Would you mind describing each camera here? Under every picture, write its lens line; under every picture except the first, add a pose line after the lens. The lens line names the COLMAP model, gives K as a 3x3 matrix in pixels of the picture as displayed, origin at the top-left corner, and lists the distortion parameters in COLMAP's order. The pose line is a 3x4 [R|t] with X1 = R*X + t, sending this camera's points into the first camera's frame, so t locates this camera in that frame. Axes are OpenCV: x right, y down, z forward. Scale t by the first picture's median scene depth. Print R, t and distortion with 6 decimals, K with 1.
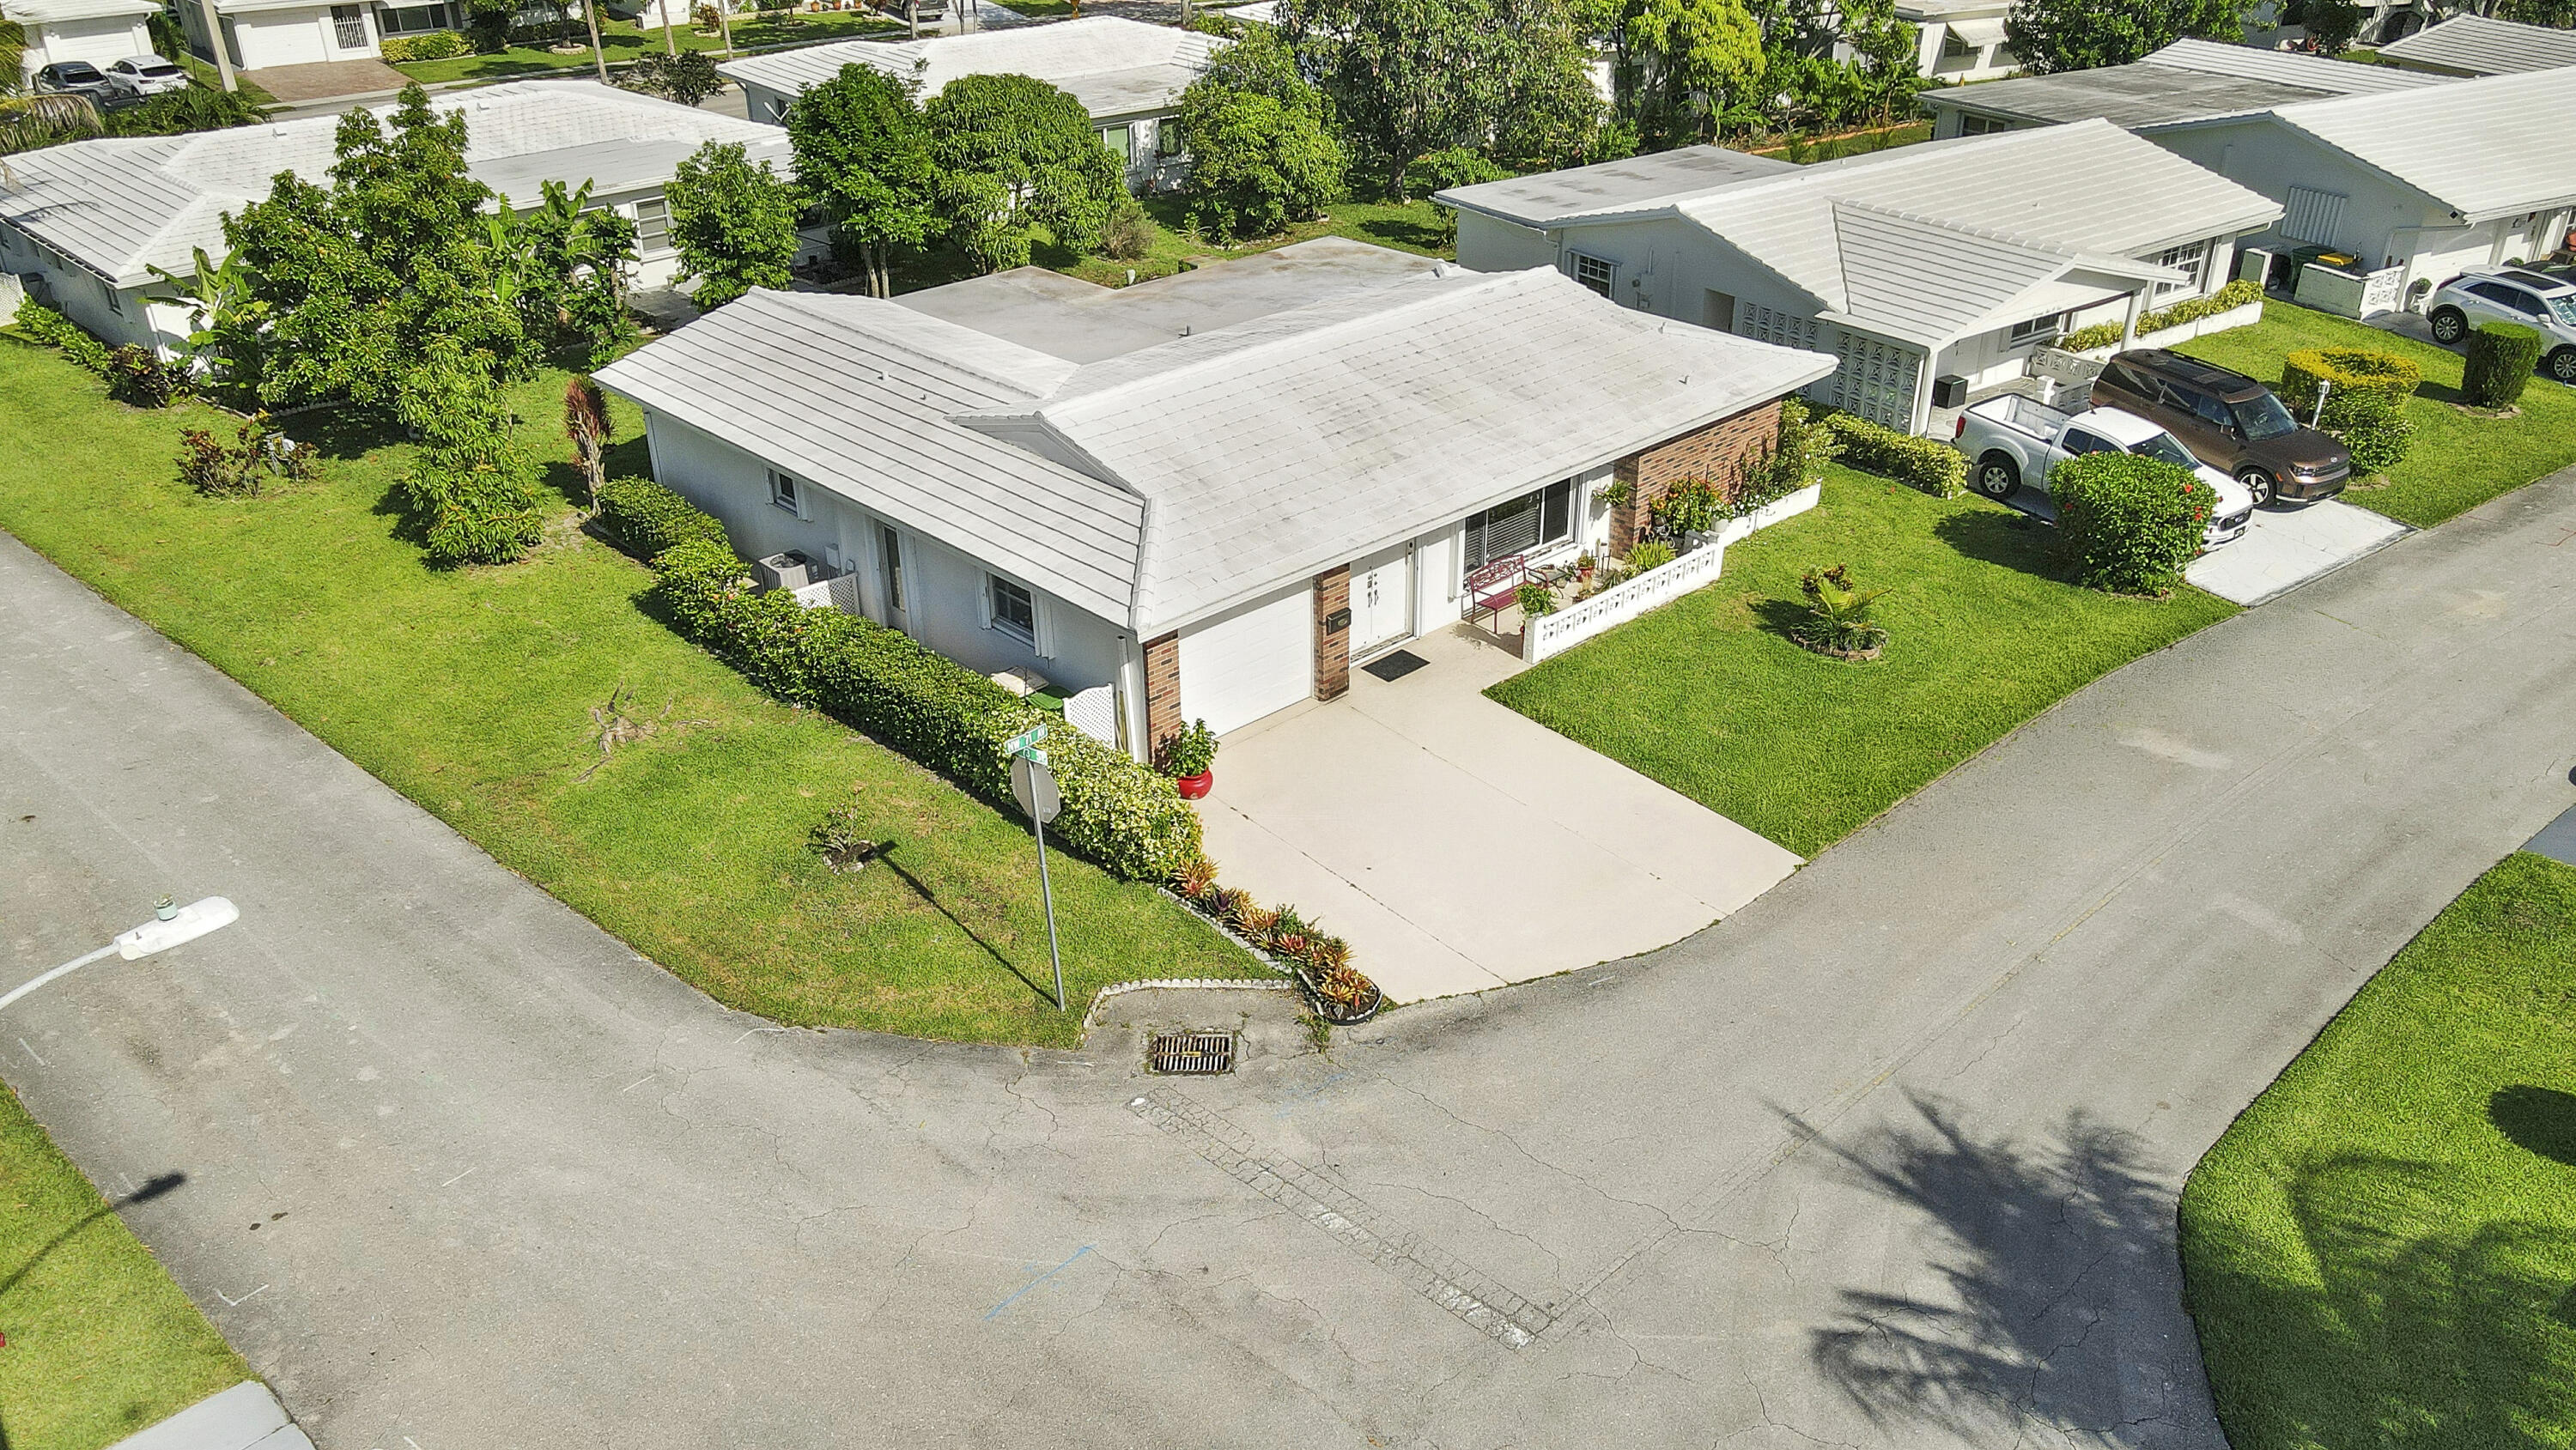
lens RADIAL K [[1939.8, 0, 1291.8], [0, 1939.8, 733.7], [0, 0, 1]] dist [-0.007088, 0.040318]
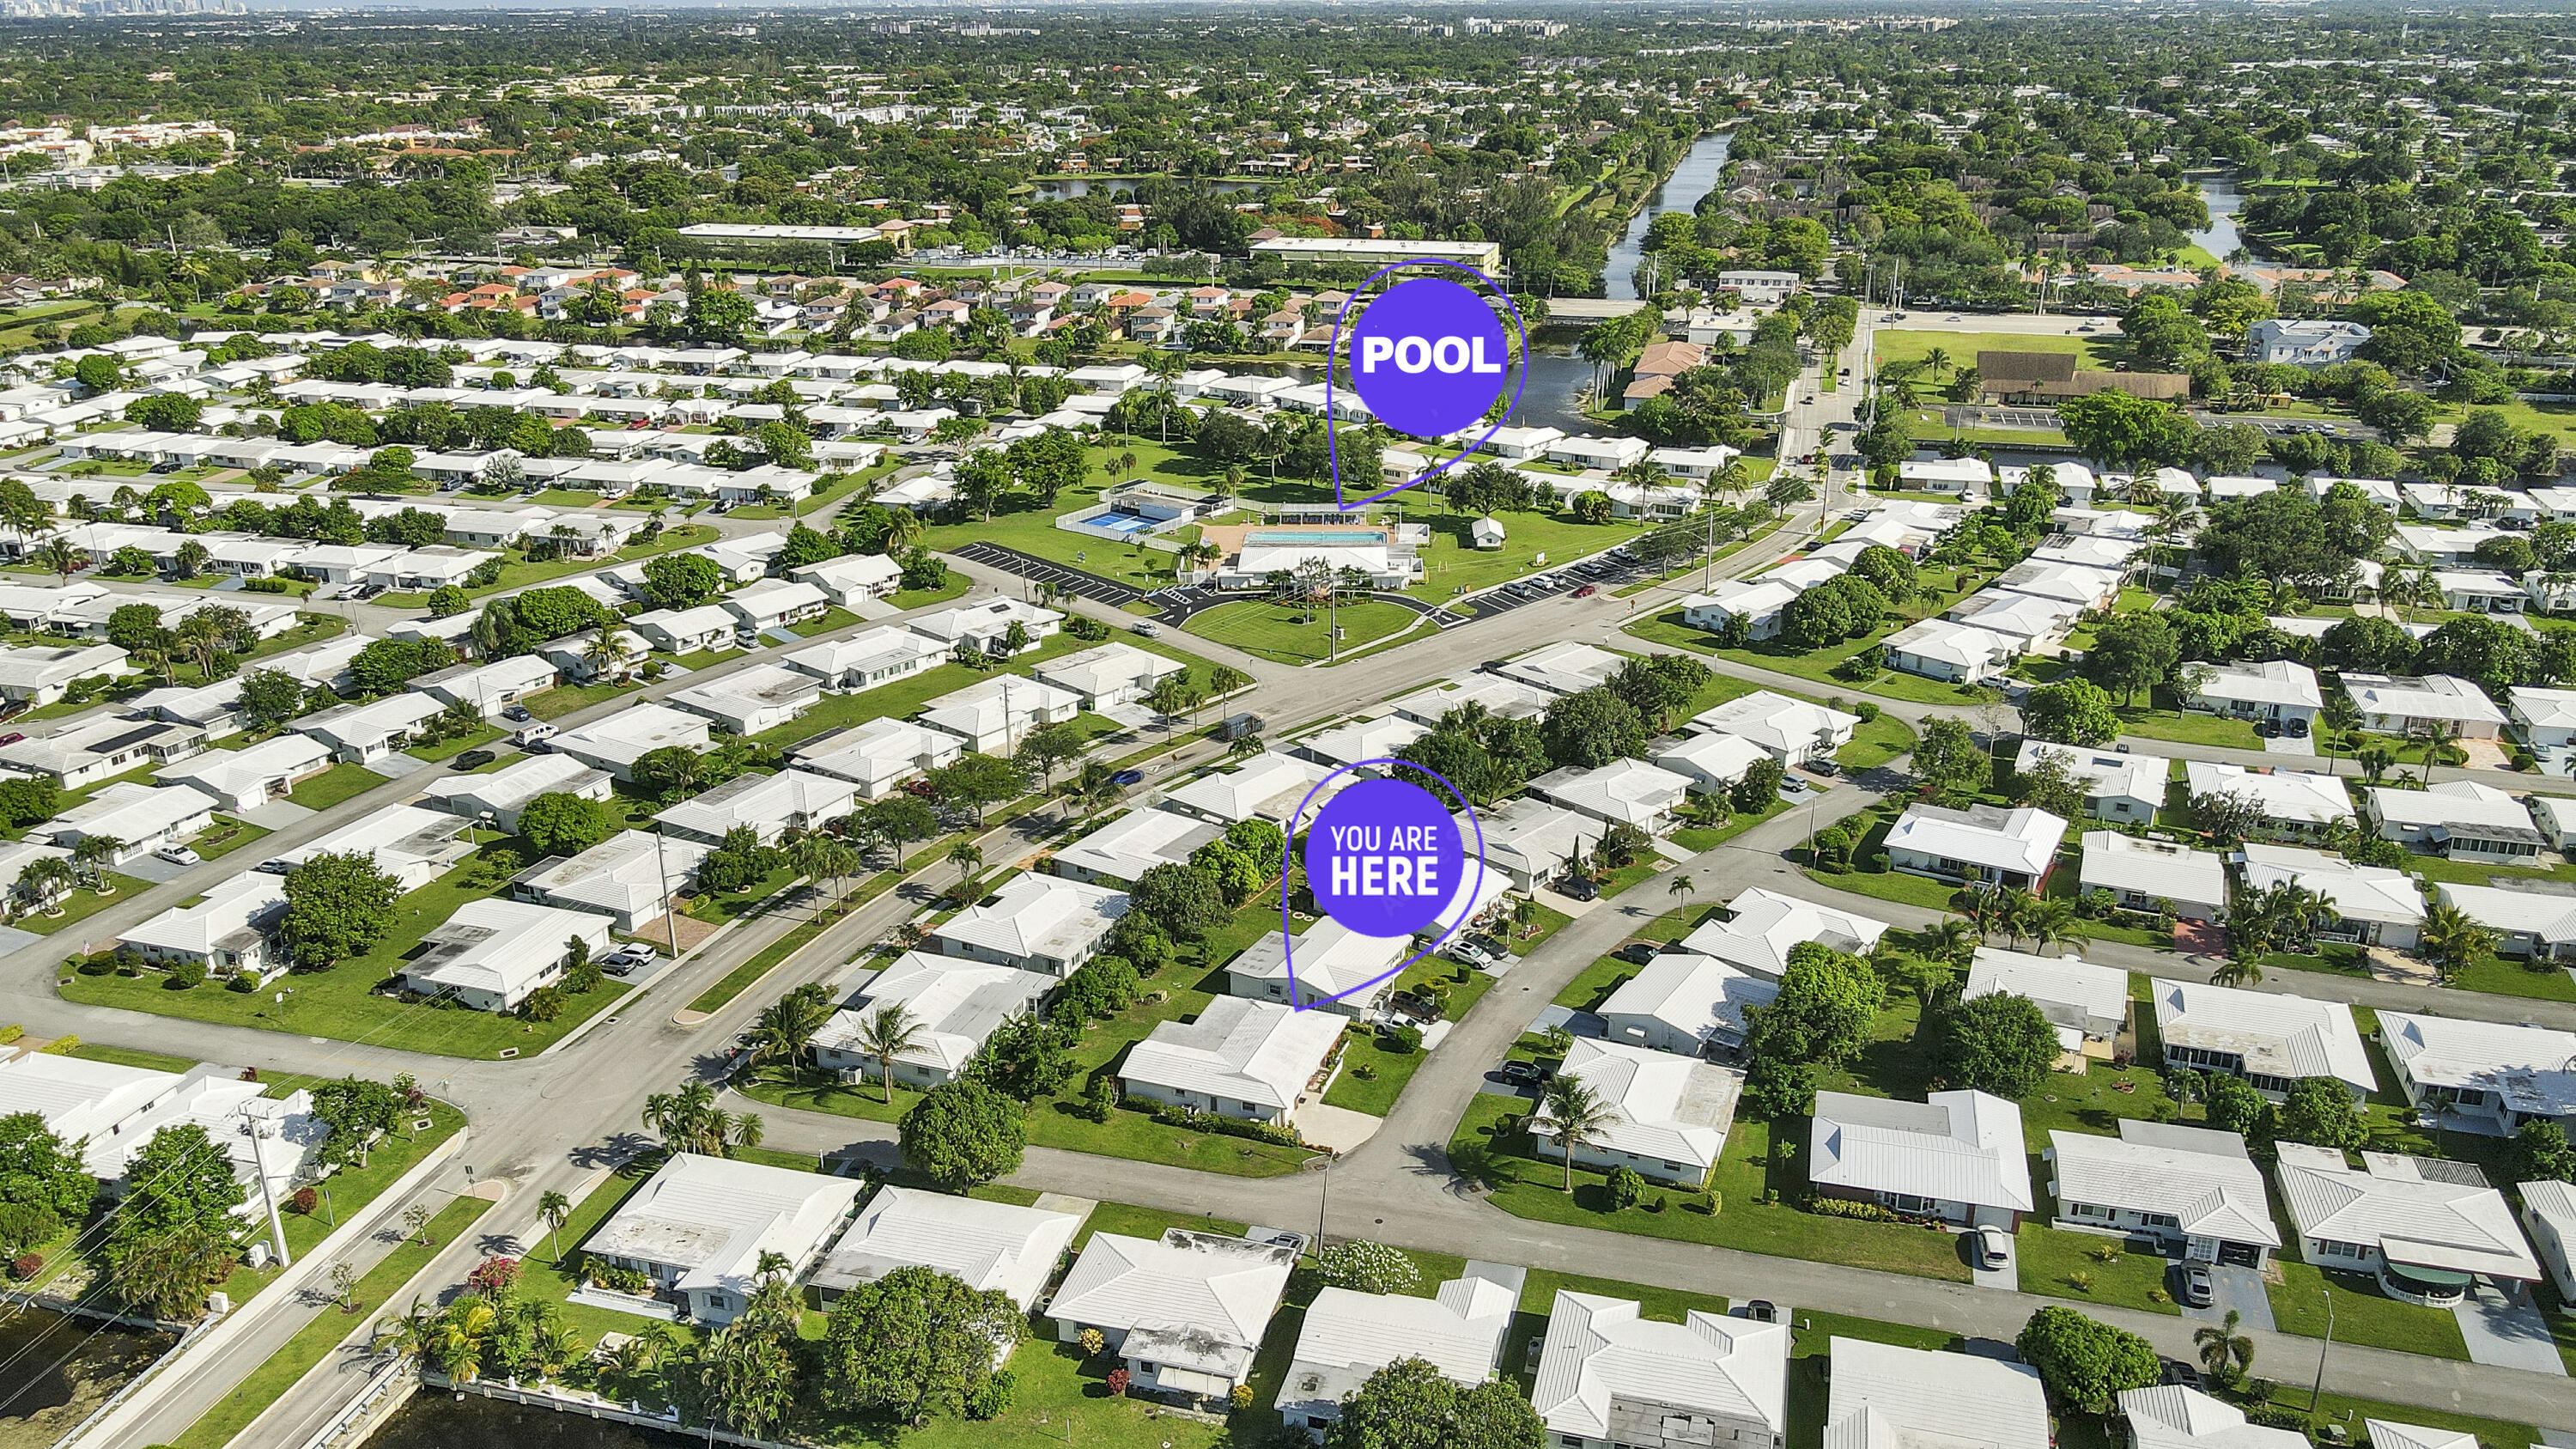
lens RADIAL K [[1940.3, 0, 1291.8], [0, 1940.3, 733.2], [0, 0, 1]] dist [-0.007088, 0.040318]
pose [[0.896240, -0.149950, 0.417456, -2.210257], [0.203336, 0.975306, -0.086214, -0.607676], [-0.394220, 0.162152, 0.904598, -4.331081]]
